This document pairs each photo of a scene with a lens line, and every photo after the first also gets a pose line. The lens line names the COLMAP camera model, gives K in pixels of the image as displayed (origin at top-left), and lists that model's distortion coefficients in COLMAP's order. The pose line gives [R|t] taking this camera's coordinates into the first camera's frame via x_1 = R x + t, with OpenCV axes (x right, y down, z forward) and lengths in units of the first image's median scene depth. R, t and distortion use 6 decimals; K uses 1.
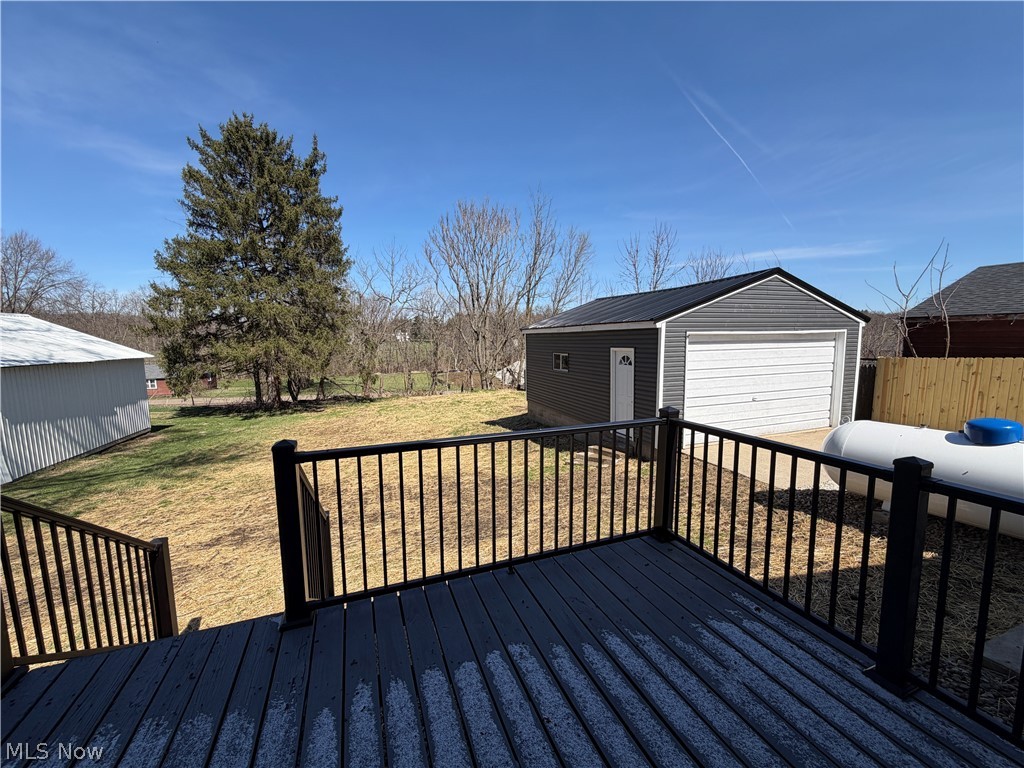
lens RADIAL K [[408.1, 0, 510.1], [0, 408.1, 386.5], [0, 0, 1]] dist [0.000661, 0.000084]
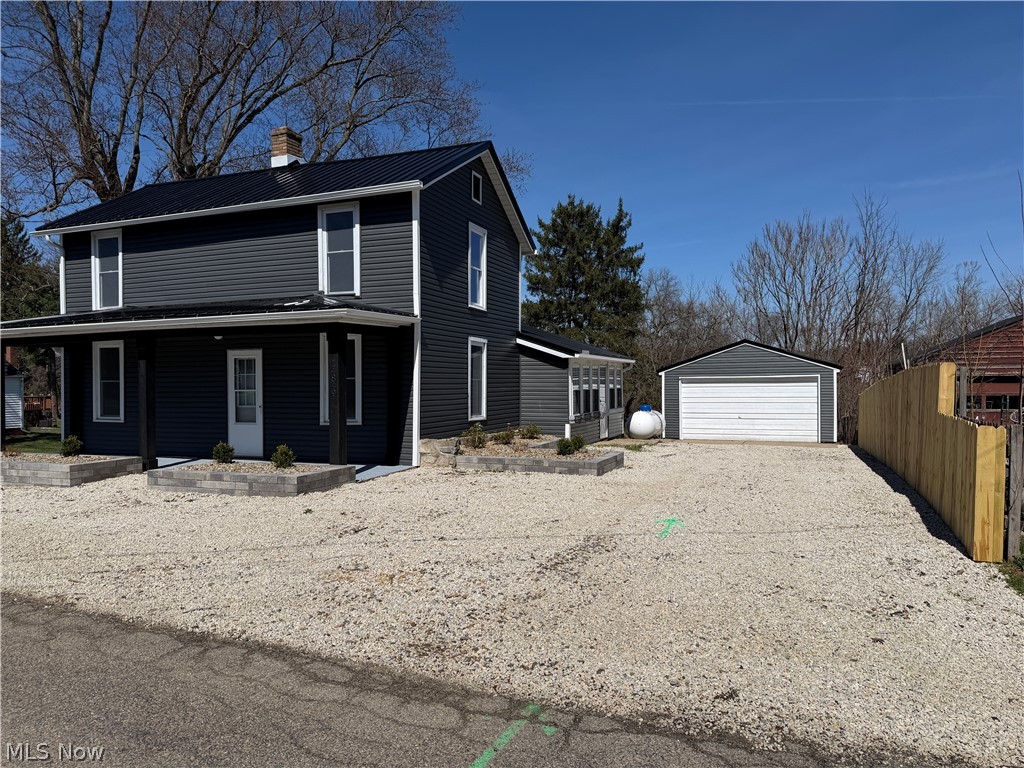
lens RADIAL K [[724.4, 0, 512.0], [0, 724.4, 384.0], [0, 0, 1]] dist [-0.007113, -0.003588]
pose [[0.739205, 0.008288, -0.673430, 1.731322], [-0.080789, 0.993795, -0.076449, 0.179335], [0.668618, 0.110917, 0.735288, -1.624116]]
